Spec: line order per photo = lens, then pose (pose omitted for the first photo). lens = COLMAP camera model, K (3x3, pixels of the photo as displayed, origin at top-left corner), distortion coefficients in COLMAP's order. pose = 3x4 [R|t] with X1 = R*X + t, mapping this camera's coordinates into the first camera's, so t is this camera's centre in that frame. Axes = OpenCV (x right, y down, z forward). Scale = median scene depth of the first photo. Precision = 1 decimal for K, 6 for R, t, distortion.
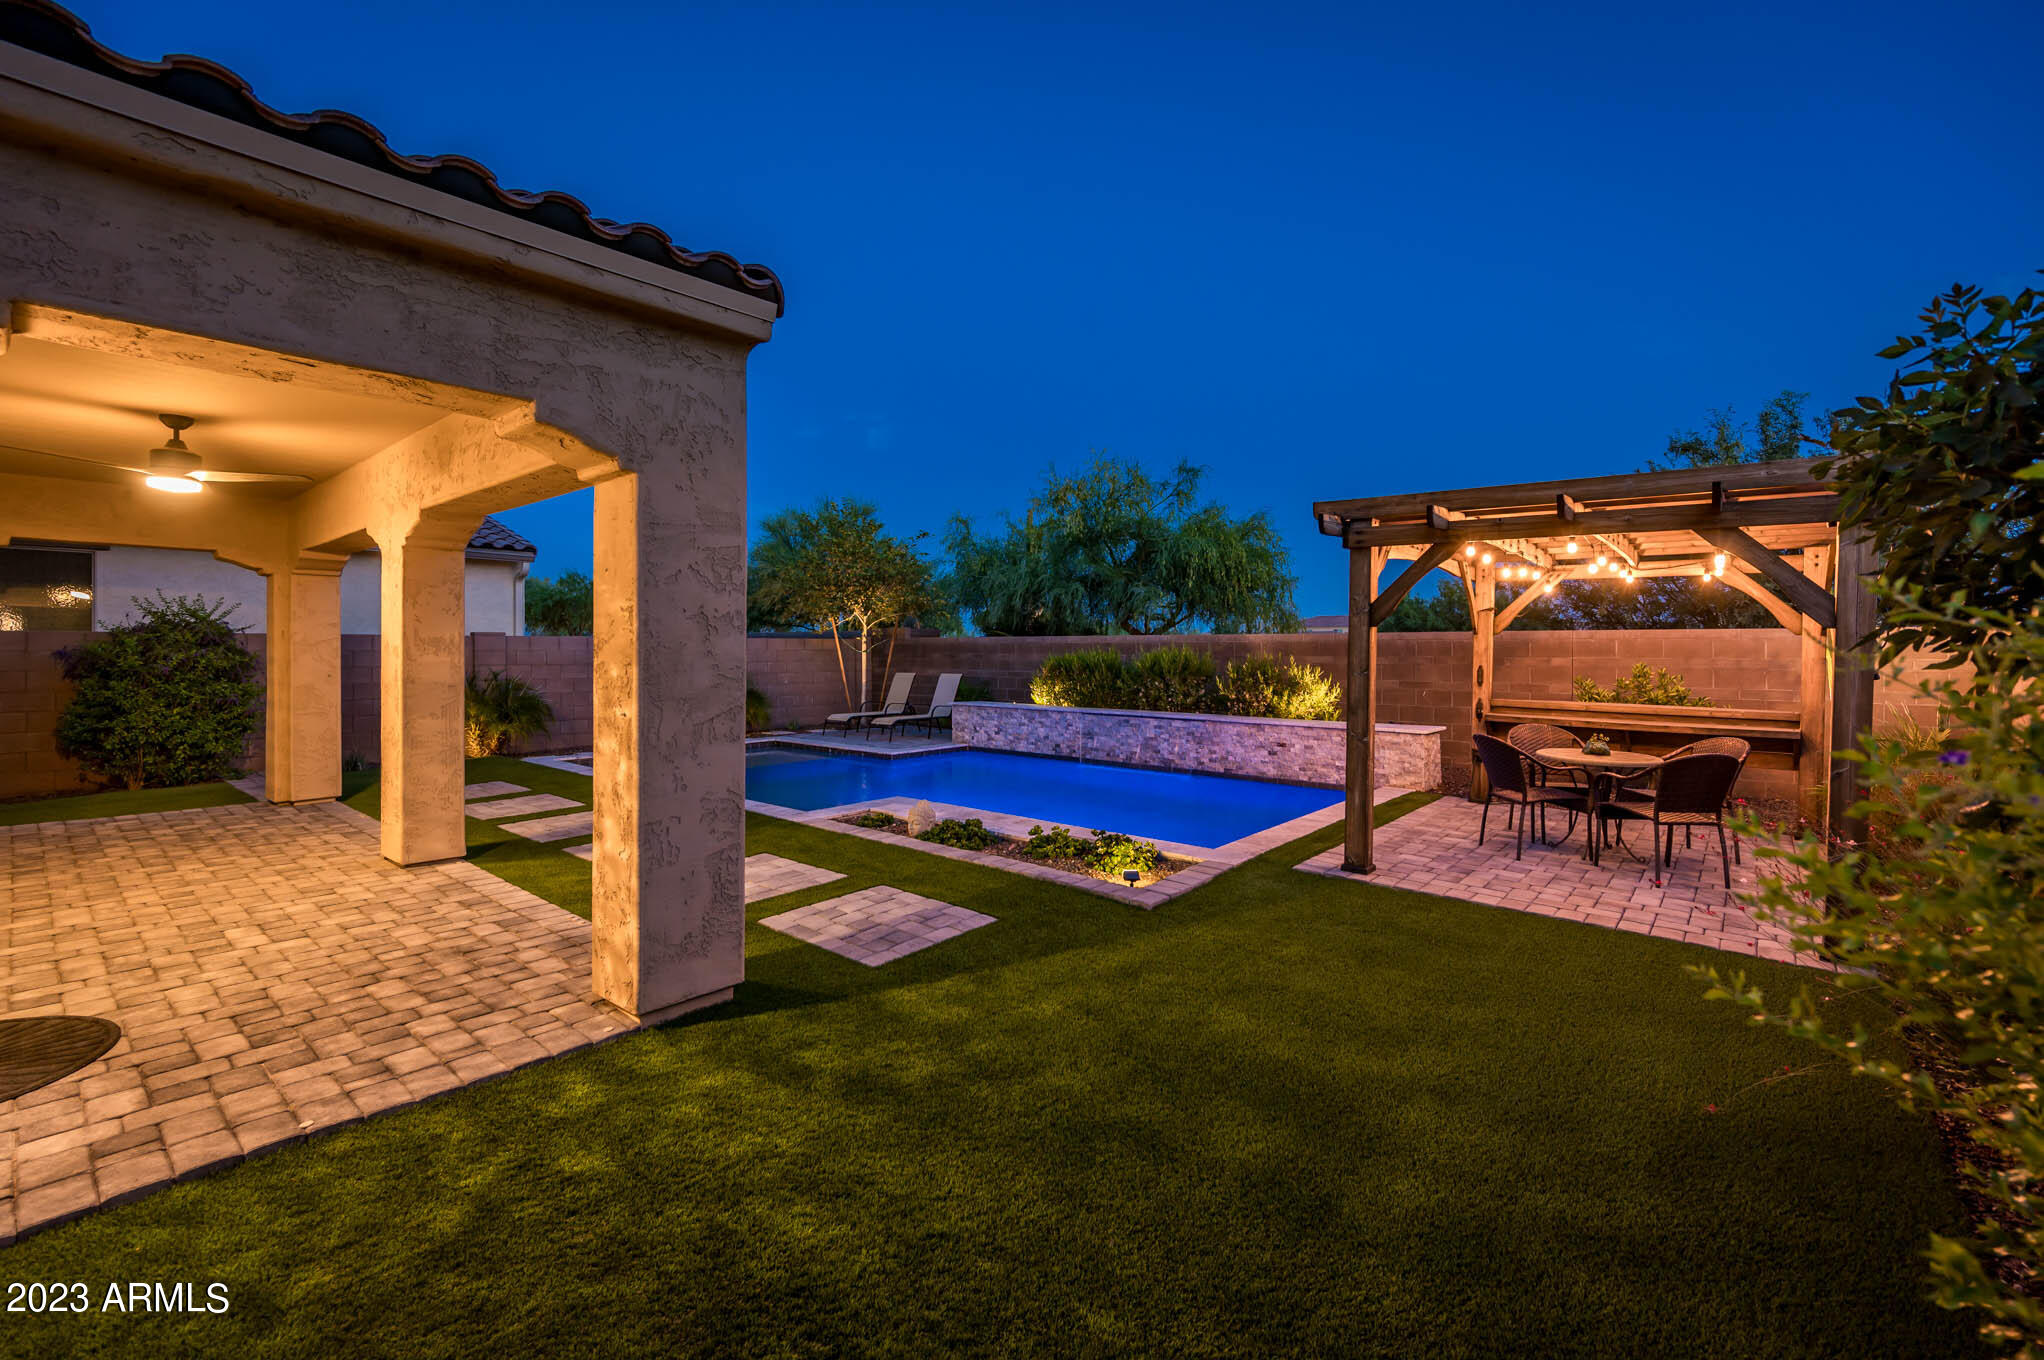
lens RADIAL K [[872.7, 0, 1022.0], [0, 872.7, 680.0], [0, 0, 1]] dist [0.000375, 0.000042]
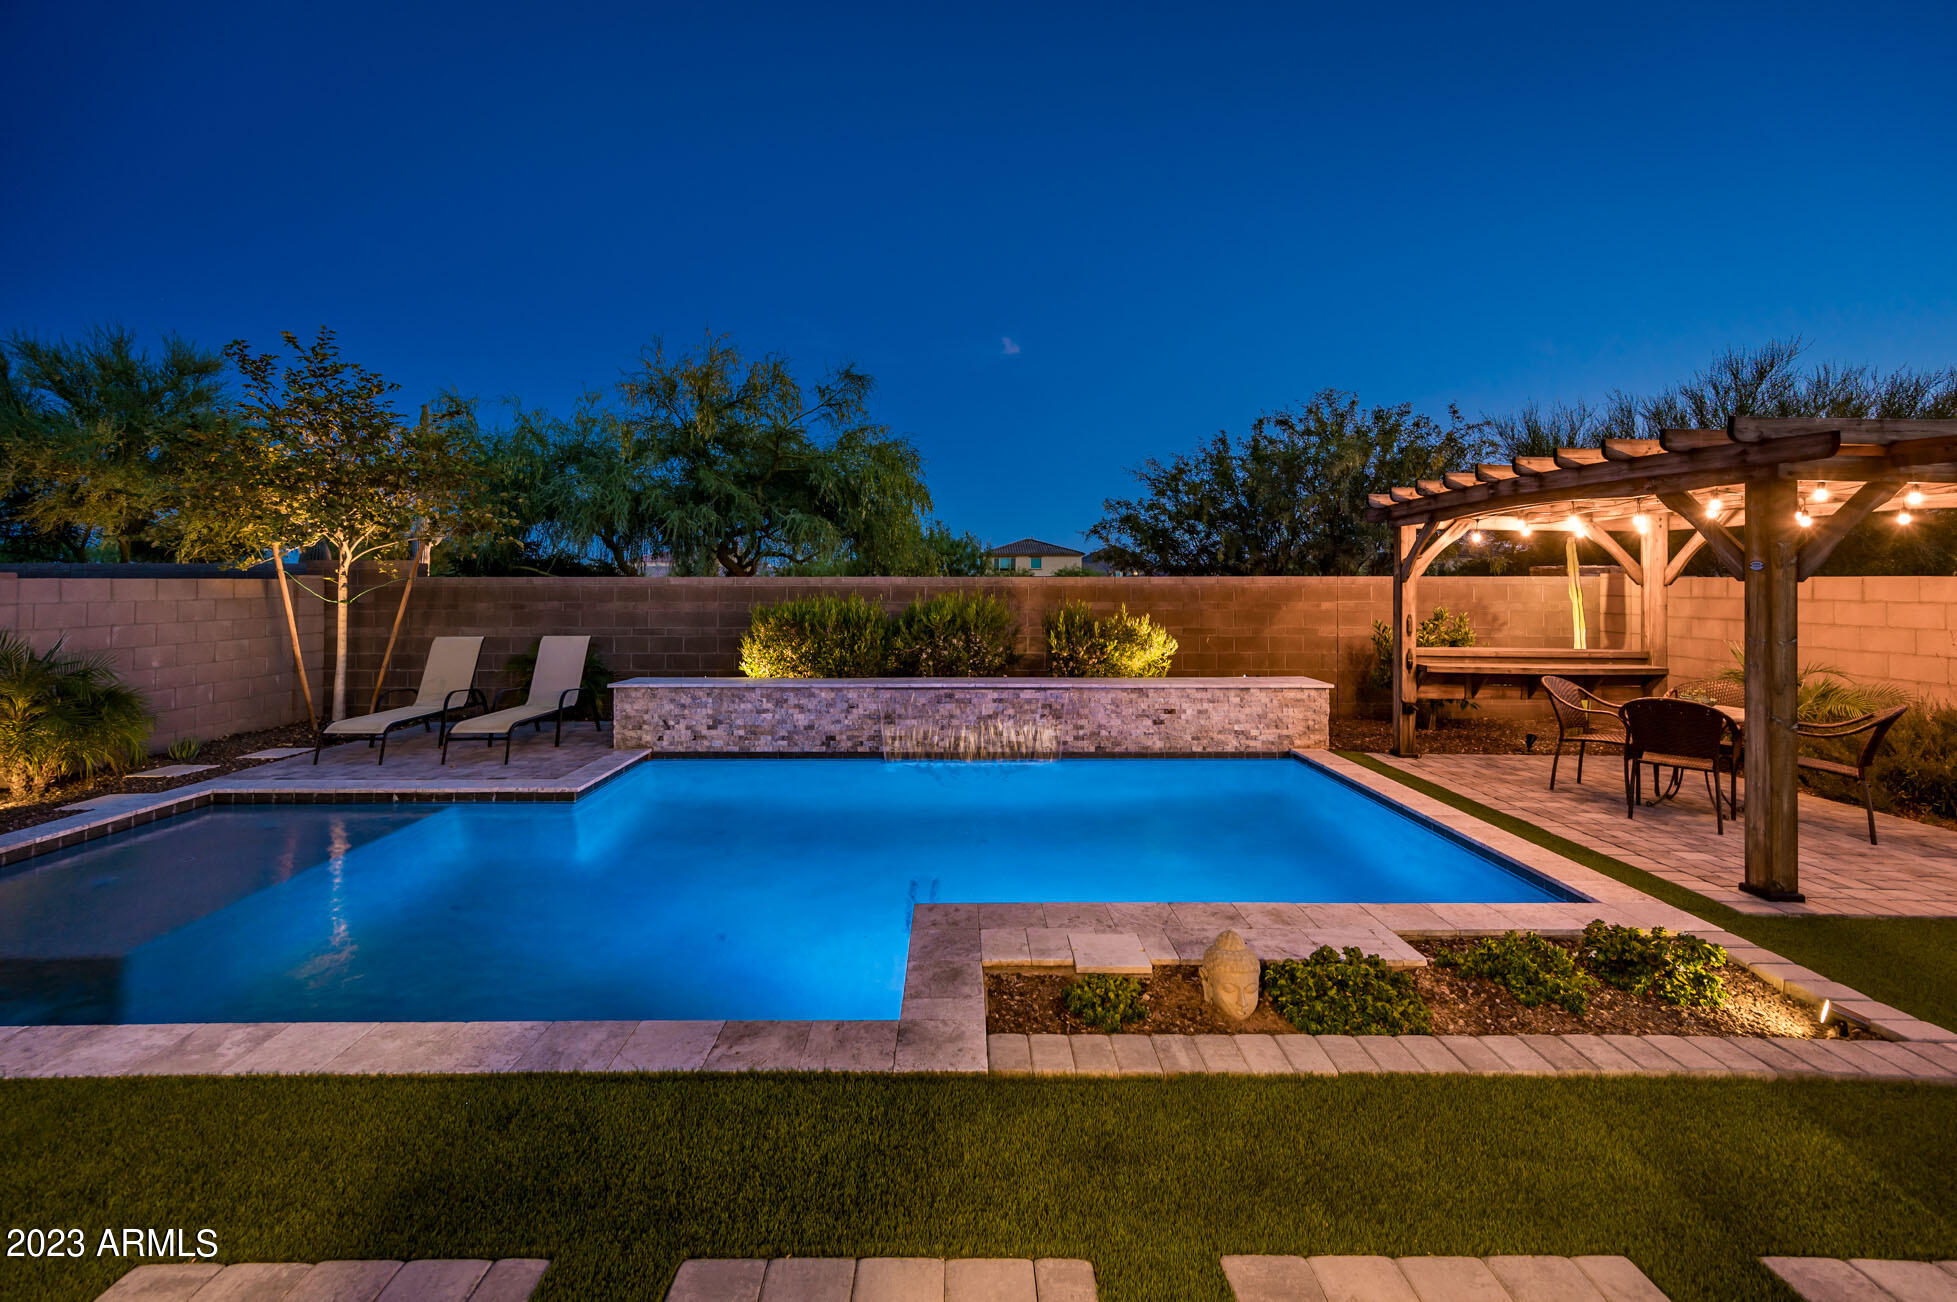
lens RADIAL K [[807.2, 0, 976.9], [0, 807.2, 578.0], [0, 0, 1]] dist [0.001208, -0.000324]
pose [[0.758928, 0.002642, 0.651170, -0.320944], [0.025208, 0.999123, -0.033433, -0.029967], [-0.650687, 0.041787, 0.758196, 0.485422]]
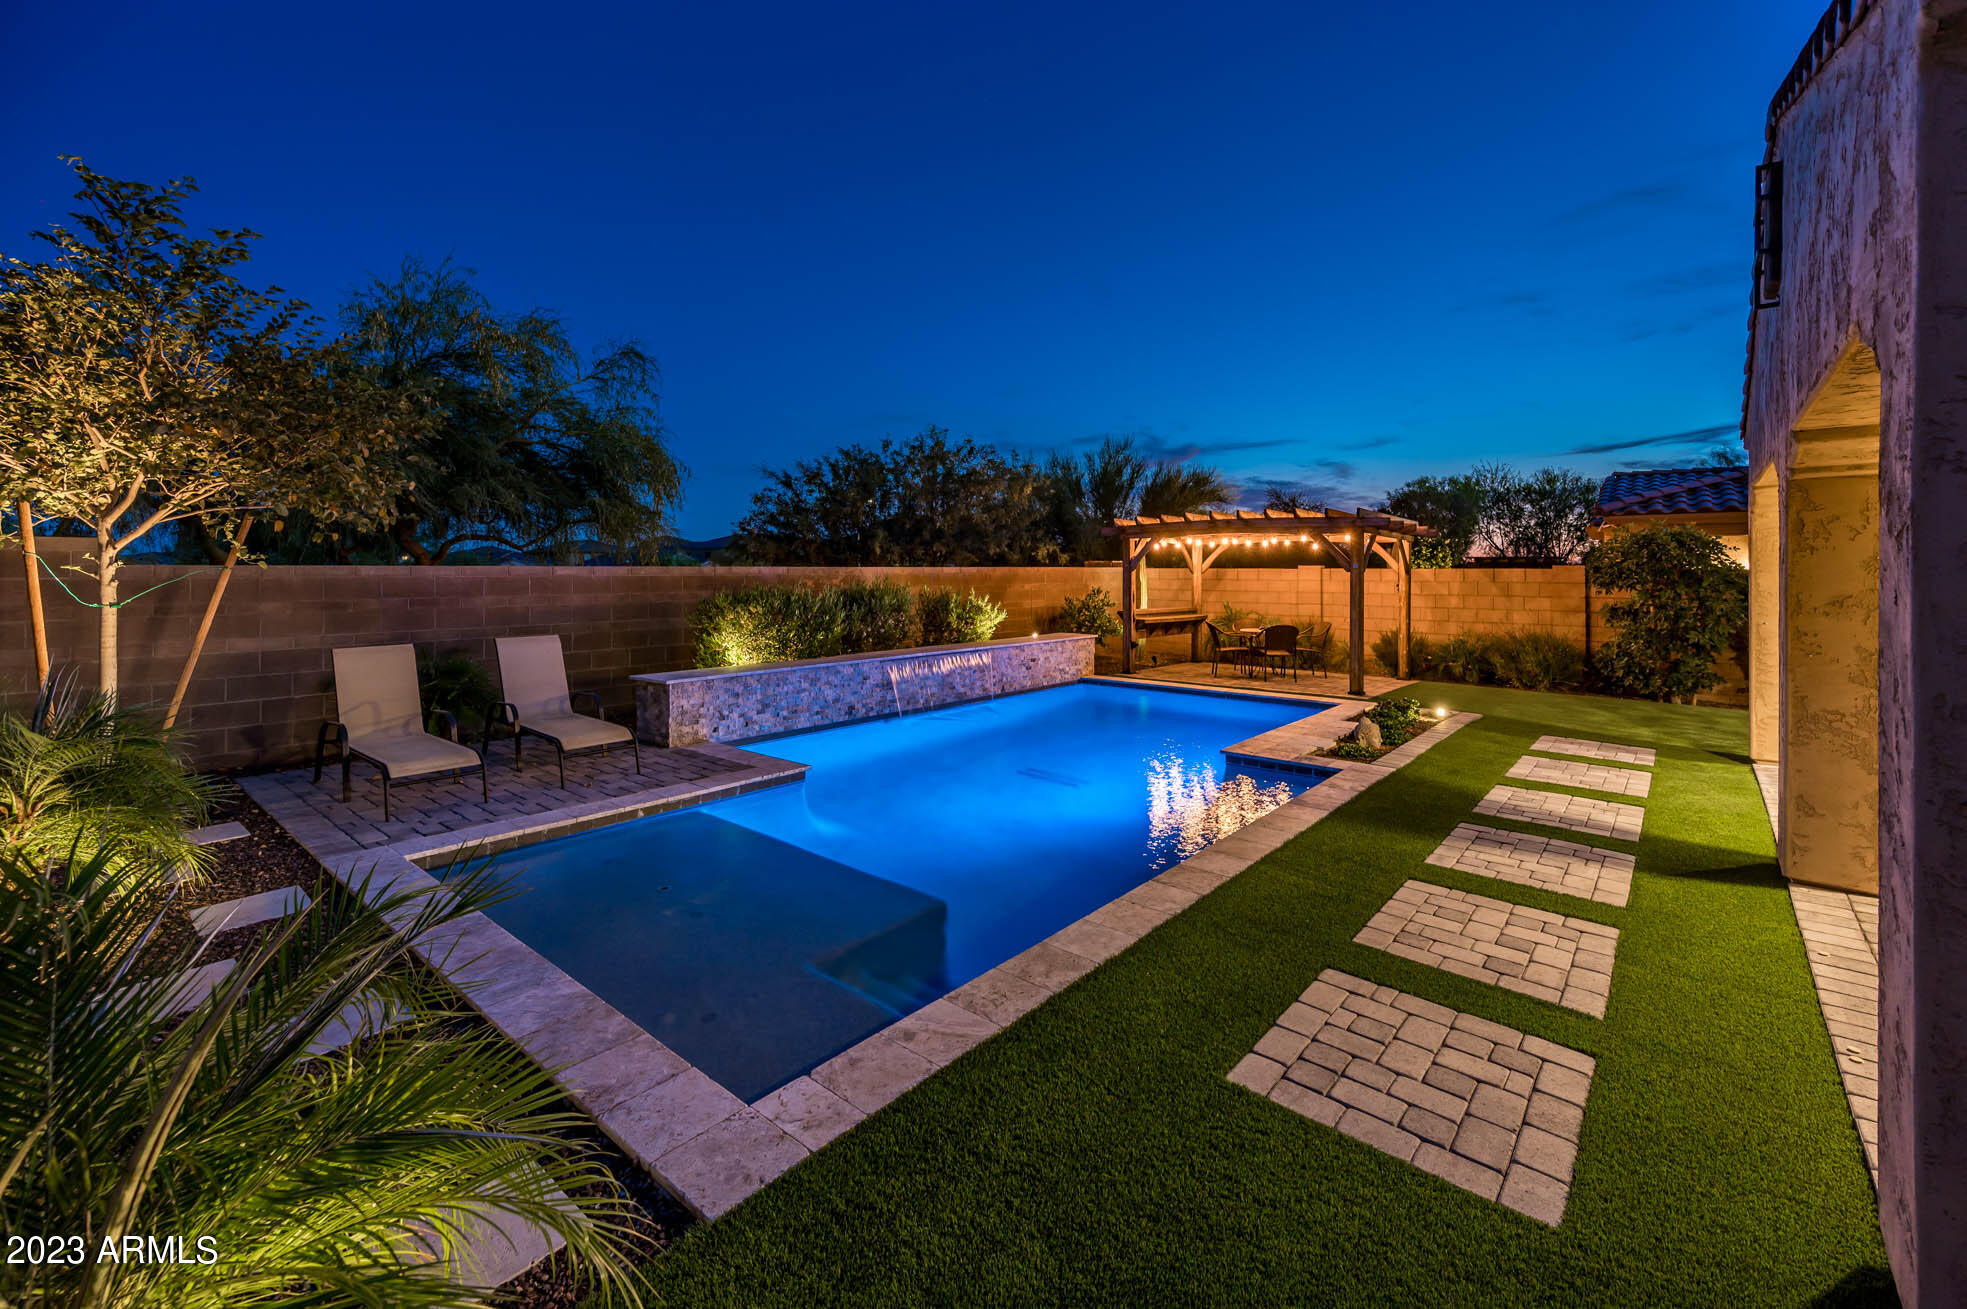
lens RADIAL K [[811.3, 0, 981.9], [0, 811.3, 581.1], [0, 0, 1]] dist [0.001208, -0.000324]
pose [[0.023585, -0.016125, 0.999592, -0.773184], [0.037134, 0.999194, 0.015242, -0.051857], [-0.999032, 0.036760, 0.024164, 0.958416]]
